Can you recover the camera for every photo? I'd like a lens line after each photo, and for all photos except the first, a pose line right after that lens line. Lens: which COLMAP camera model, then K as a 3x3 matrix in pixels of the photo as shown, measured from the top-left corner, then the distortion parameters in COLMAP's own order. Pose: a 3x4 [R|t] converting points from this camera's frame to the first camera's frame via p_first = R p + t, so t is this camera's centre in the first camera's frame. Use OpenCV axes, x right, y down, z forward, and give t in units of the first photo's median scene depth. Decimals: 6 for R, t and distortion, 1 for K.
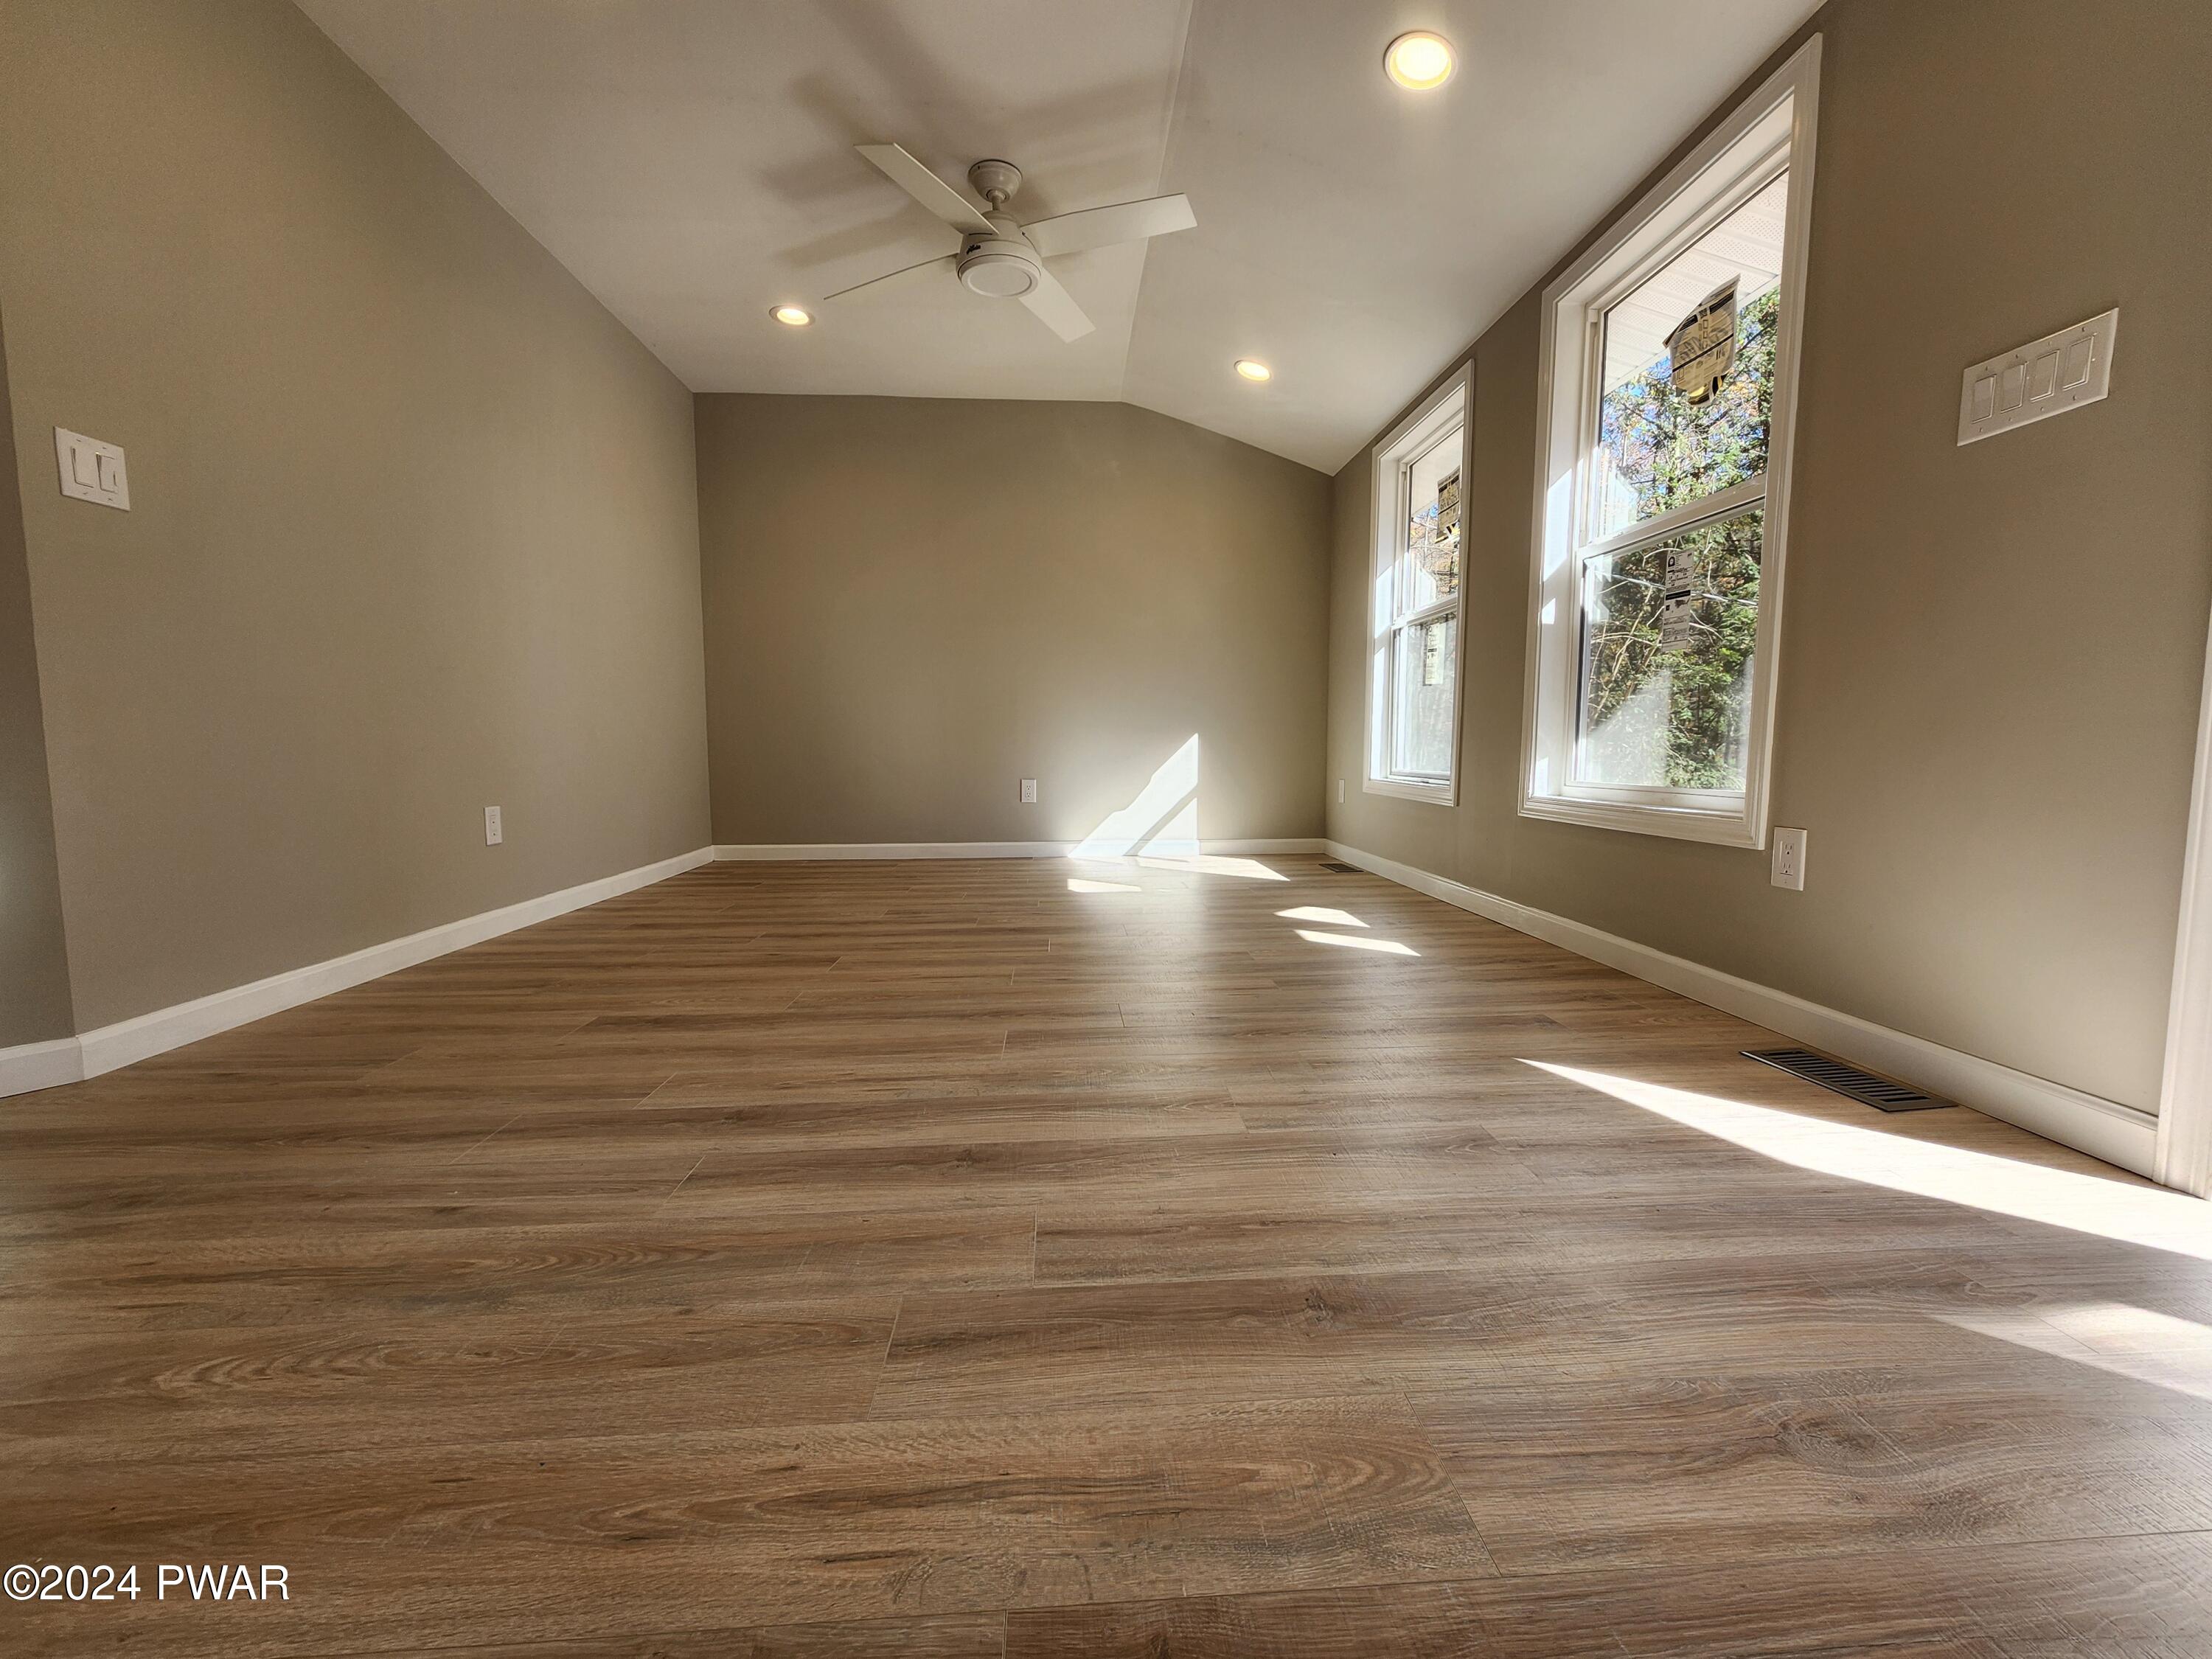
lens RADIAL K [[909.8, 0, 1110.3], [0, 909.8, 826.7], [0, 0, 1]] dist [0.000609, -0.000215]
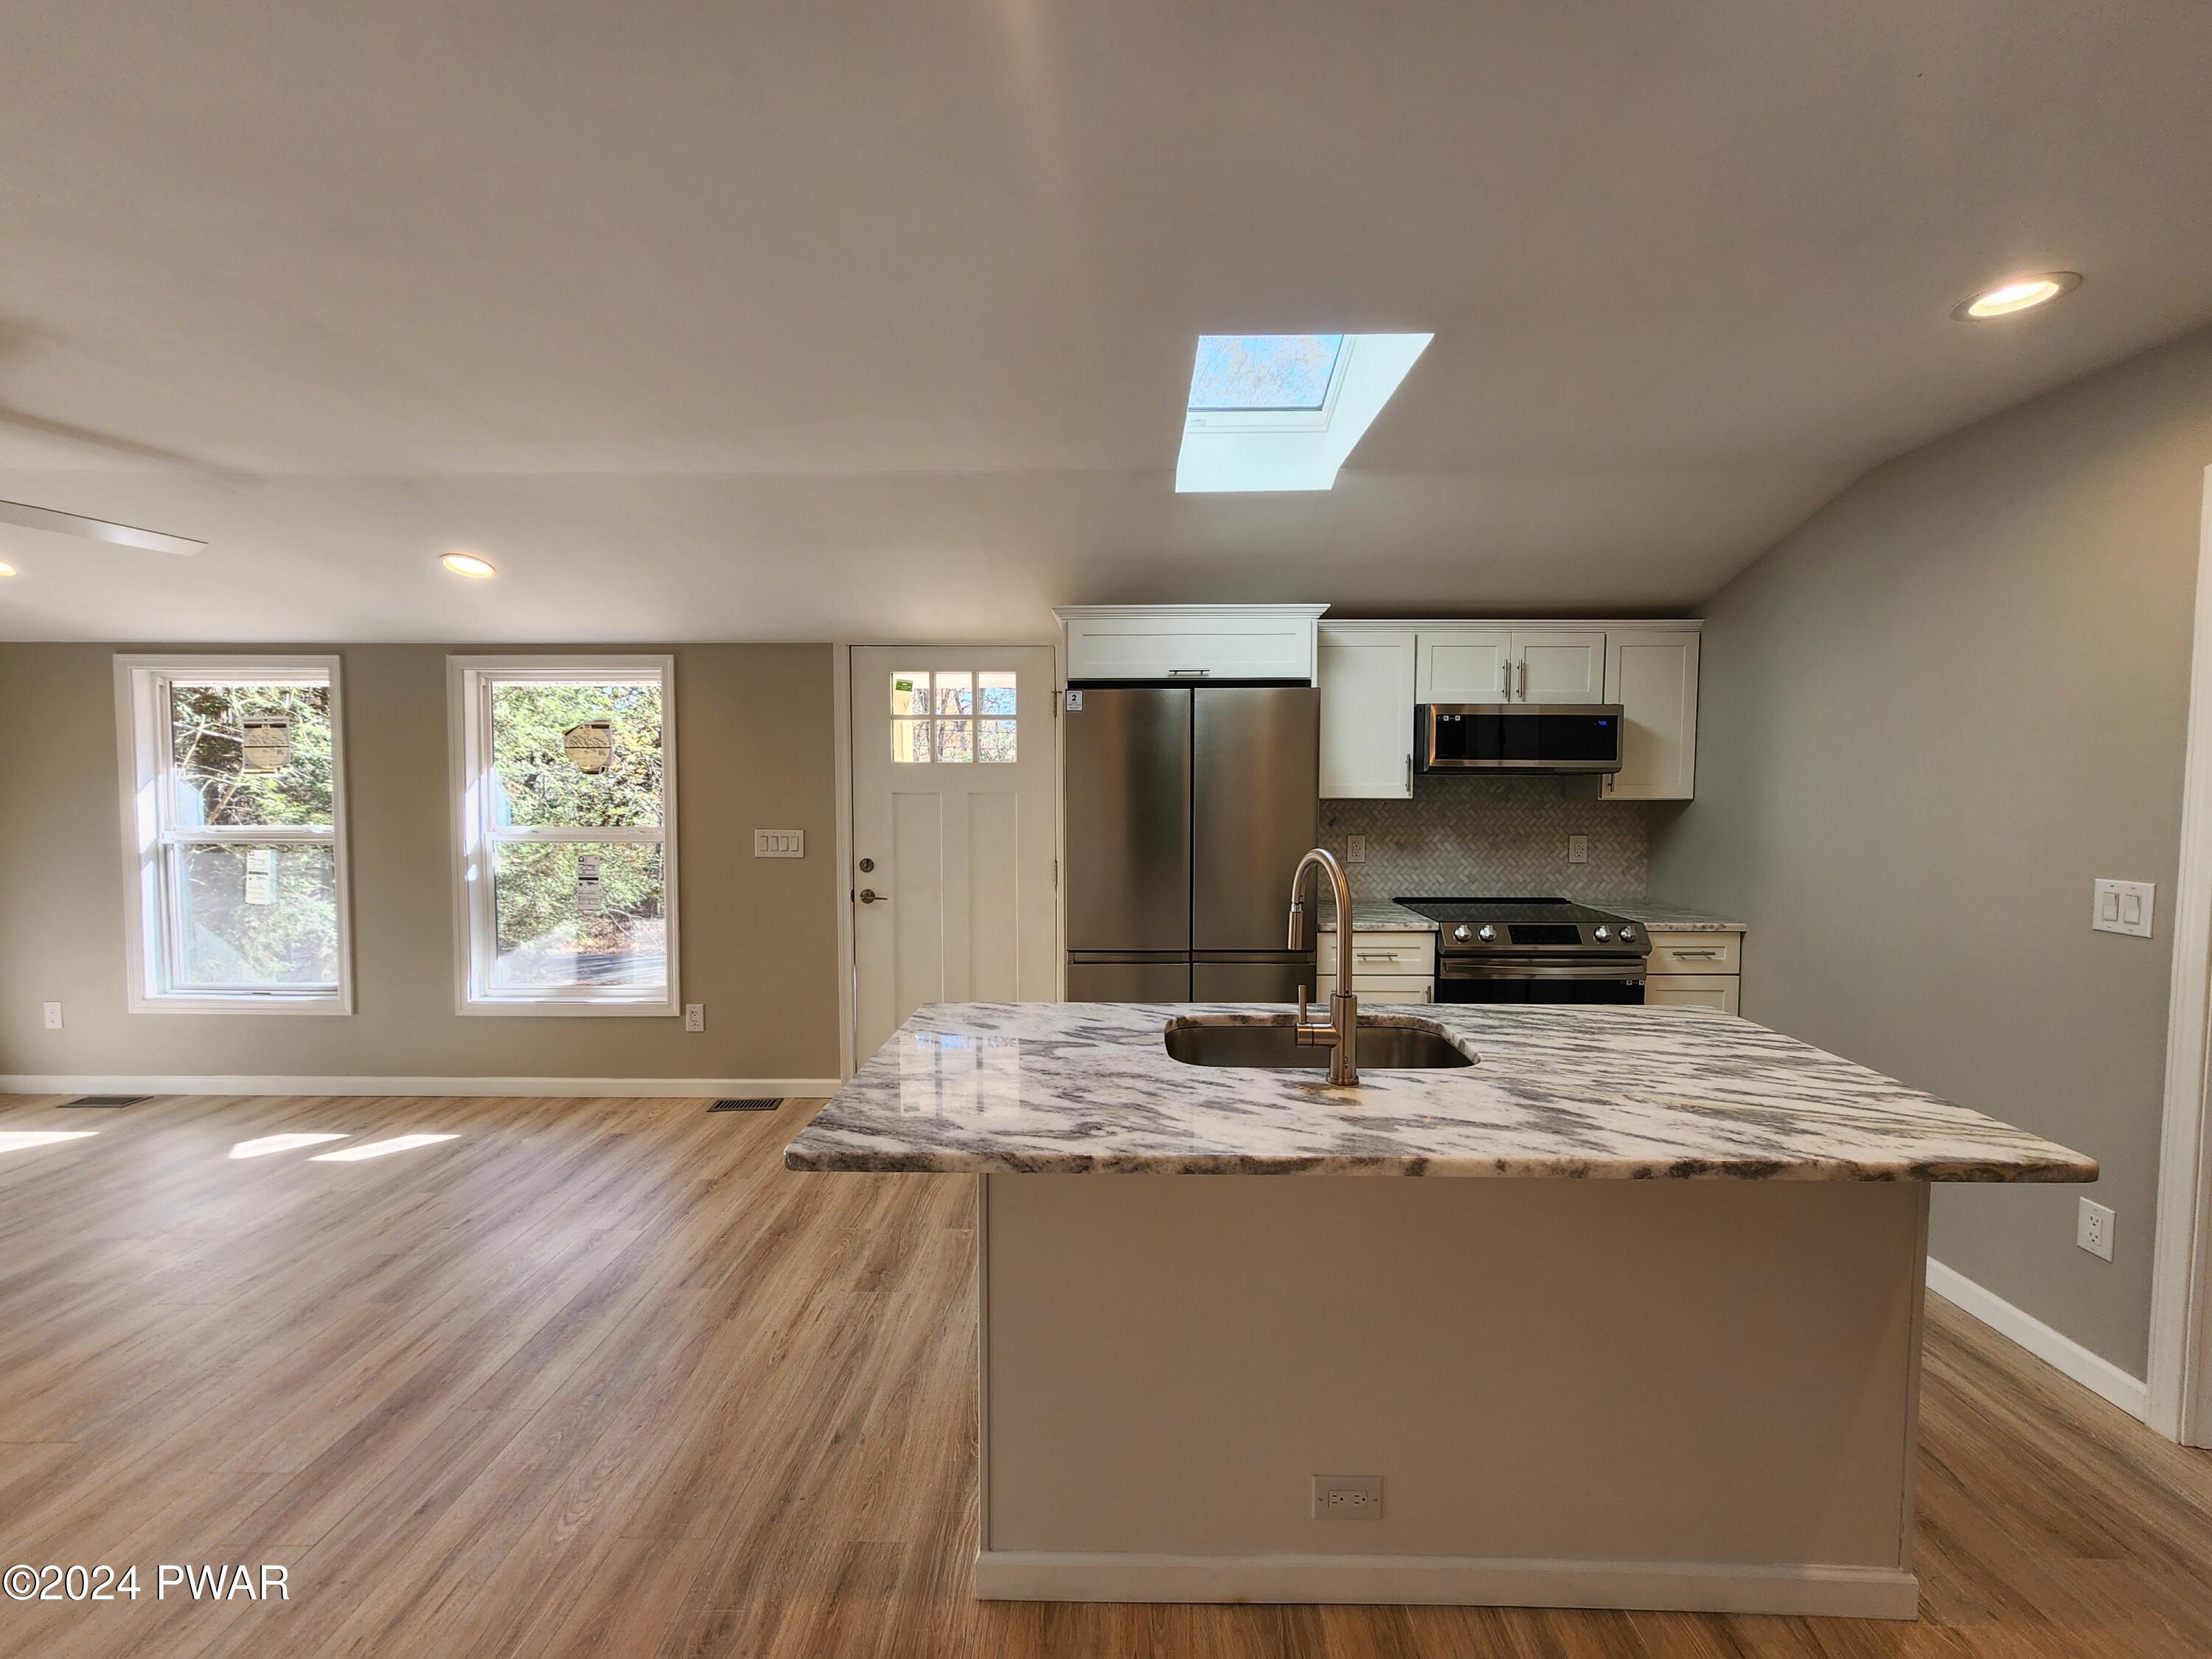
lens RADIAL K [[909.8, 0, 1110.3], [0, 909.8, 826.7], [0, 0, 1]] dist [0.000609, -0.000215]
pose [[0.077770, -0.040774, 0.996137, -2.211267], [0.088998, 0.995458, 0.033798, -0.673928], [-0.992991, 0.086026, 0.081046, -0.347587]]
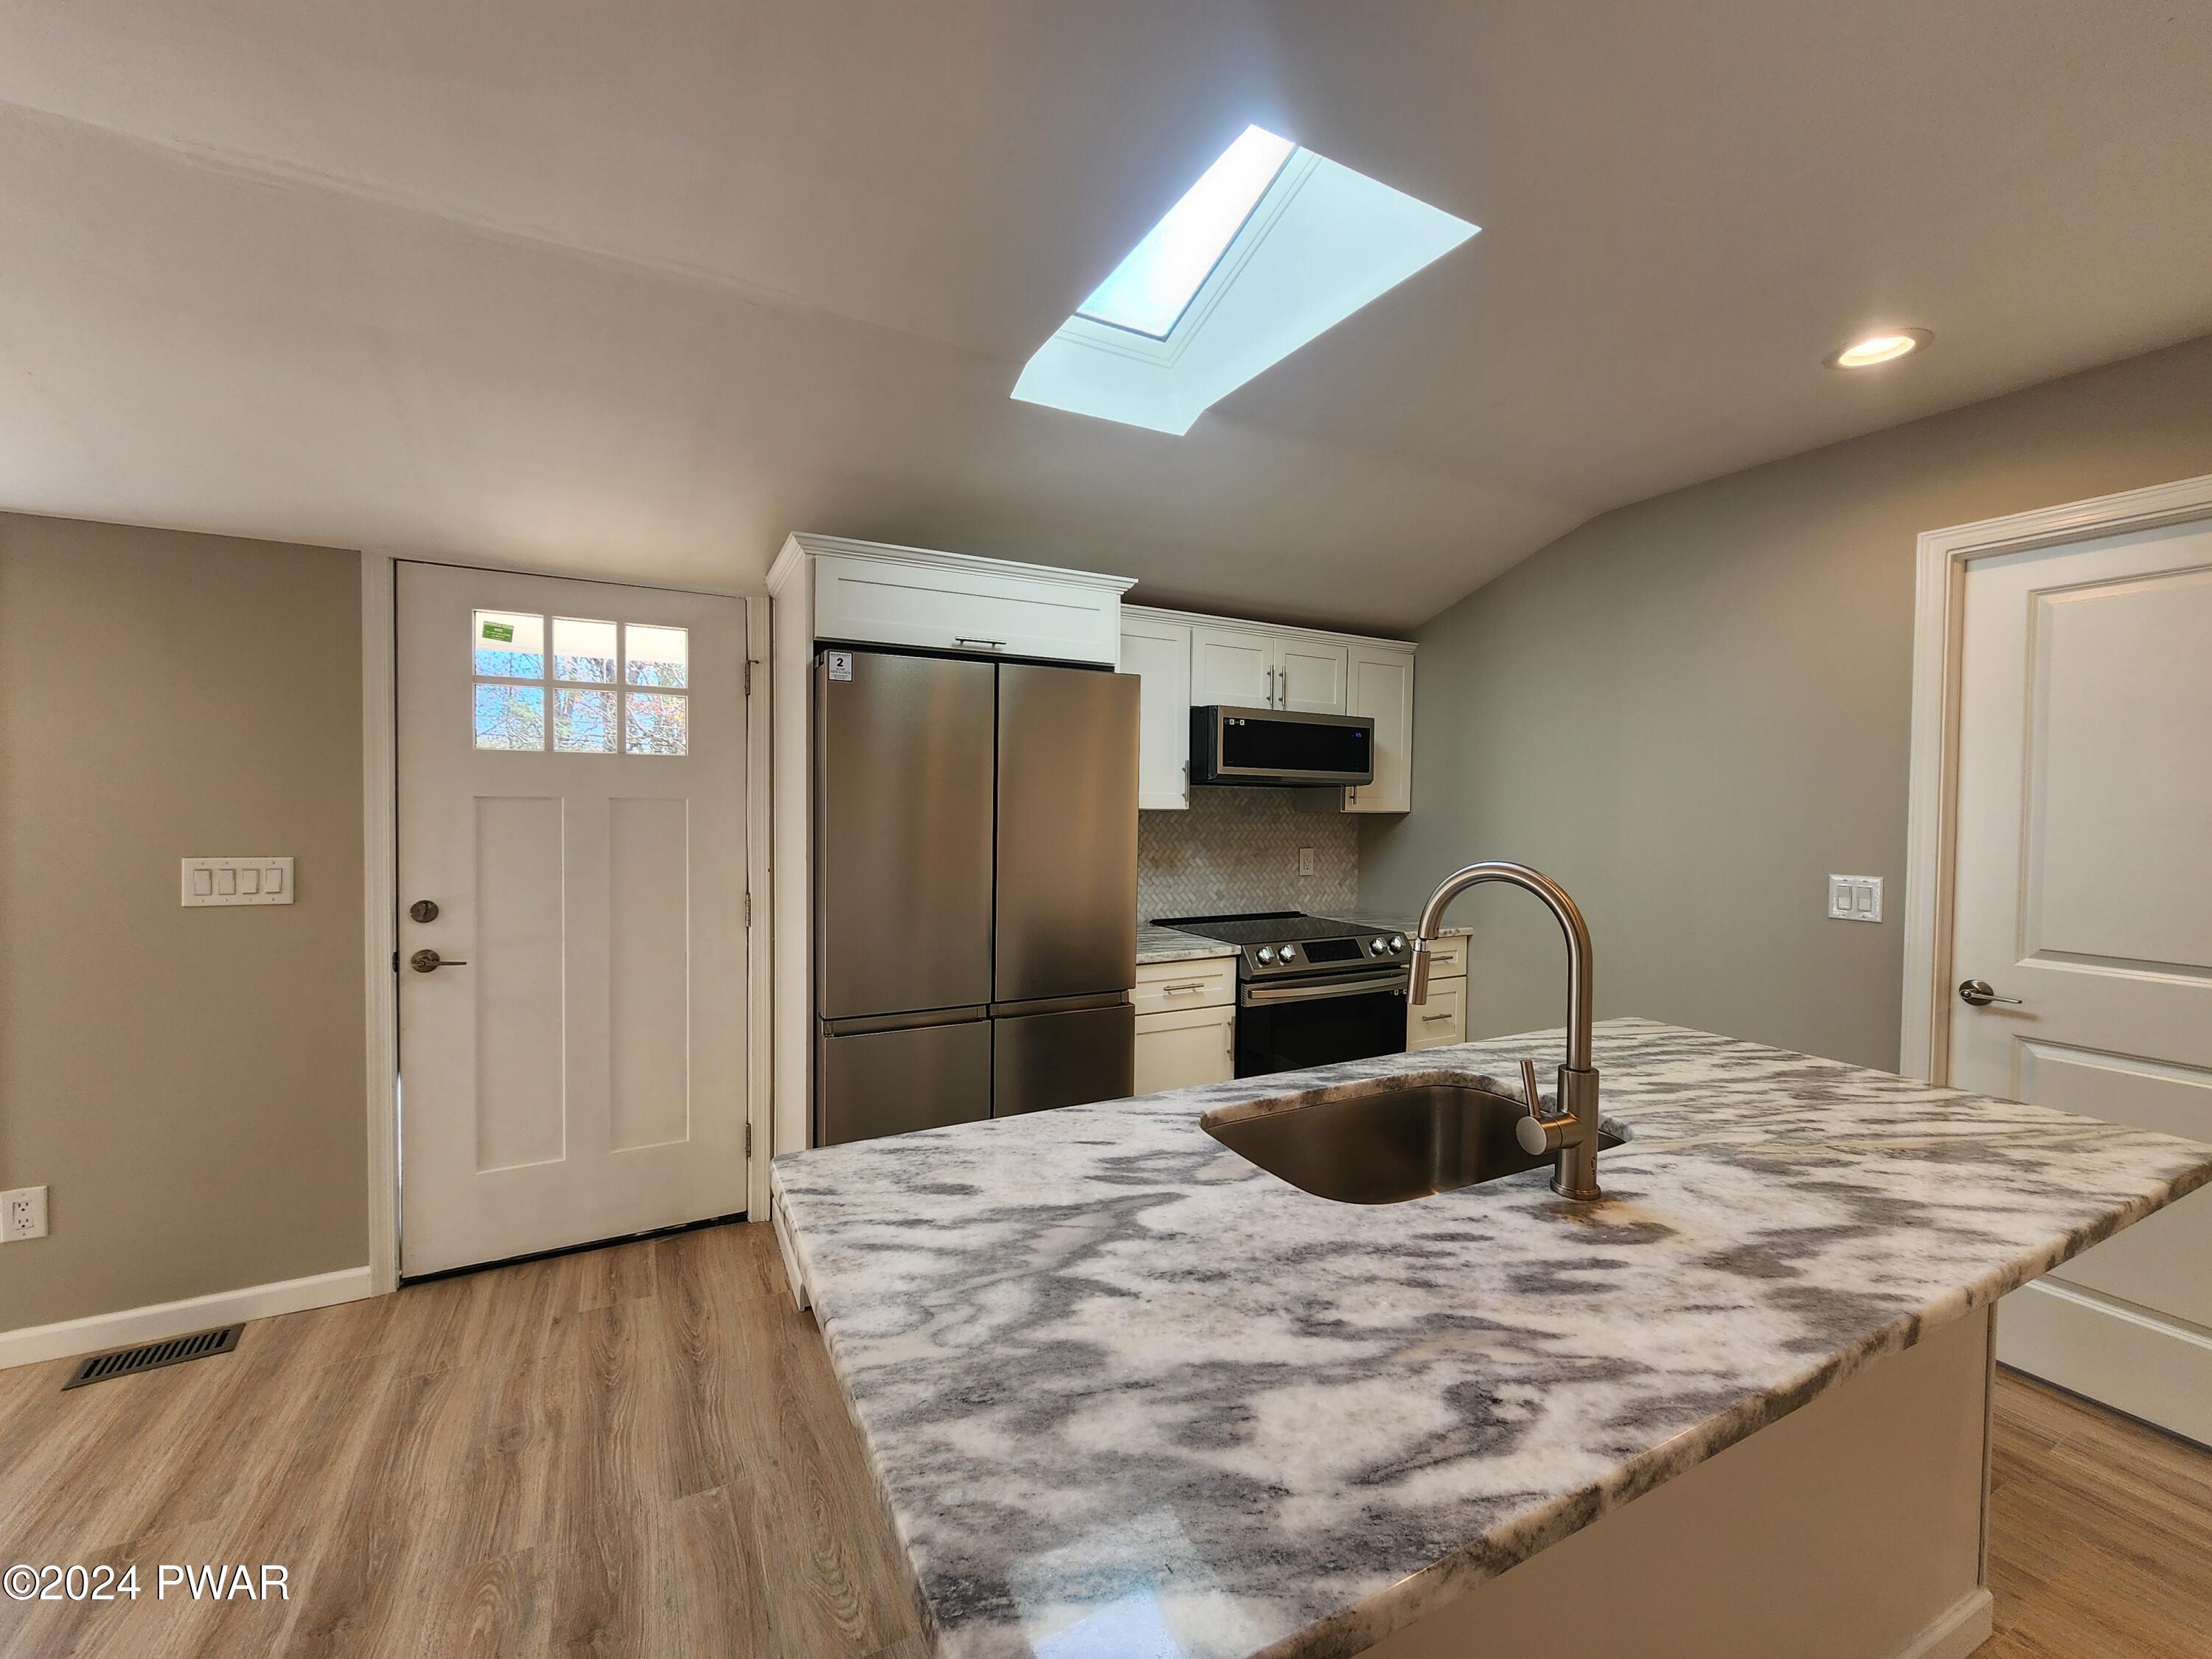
lens RADIAL K [[909.8, 0, 1110.3], [0, 909.8, 826.7], [0, 0, 1]] dist [0.000609, -0.000215]
pose [[-0.415823, -0.016397, 0.909298, -1.462668], [0.075187, 0.995795, 0.052340, -0.685971], [-0.906332, 0.090132, -0.412842, 0.284641]]
